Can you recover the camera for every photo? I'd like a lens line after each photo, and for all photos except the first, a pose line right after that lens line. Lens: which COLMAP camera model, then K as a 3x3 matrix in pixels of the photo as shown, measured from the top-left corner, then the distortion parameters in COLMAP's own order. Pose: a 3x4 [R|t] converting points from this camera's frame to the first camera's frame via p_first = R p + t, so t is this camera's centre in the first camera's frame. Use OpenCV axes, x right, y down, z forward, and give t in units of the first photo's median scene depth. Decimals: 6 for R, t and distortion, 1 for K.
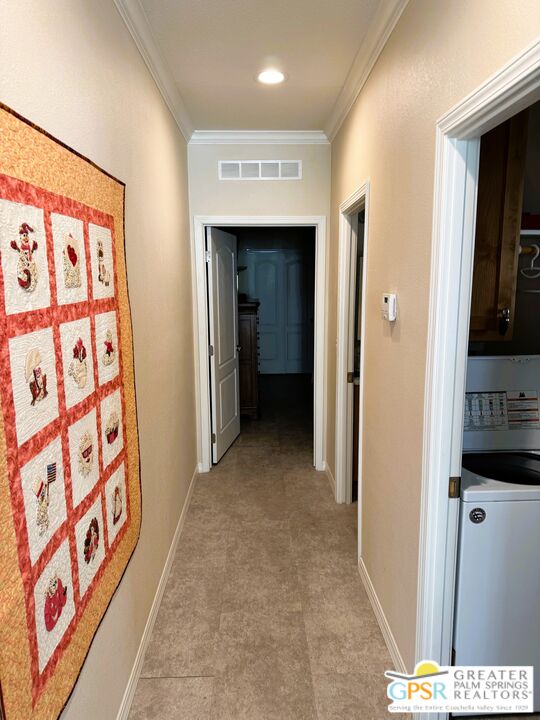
lens RADIAL K [[509.5, 0, 272.1], [0, 509.5, 361.7], [0, 0, 1]] dist [0.037046, -0.046535]
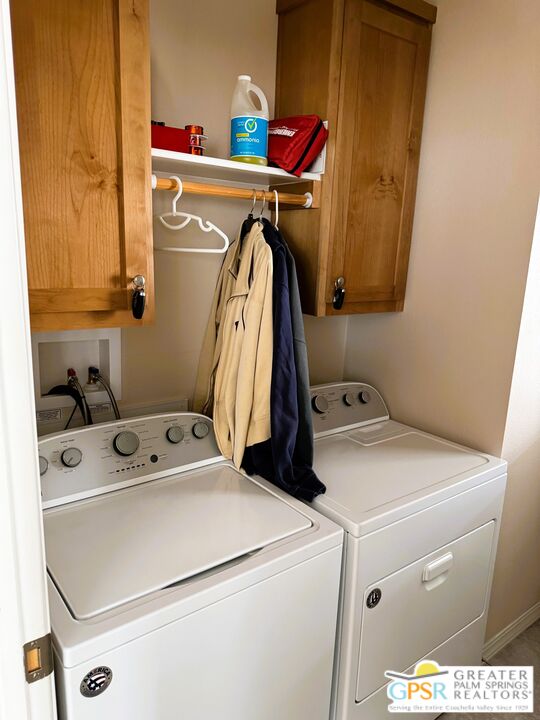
lens RADIAL K [[509.5, 0, 270.7], [0, 509.5, 360.2], [0, 0, 1]] dist [0.037046, -0.046535]
pose [[0.823010, -0.090068, 0.560840, 0.230172], [0.056630, 0.995440, 0.076760, -0.039687], [-0.565196, -0.031414, 0.824358, 0.394698]]
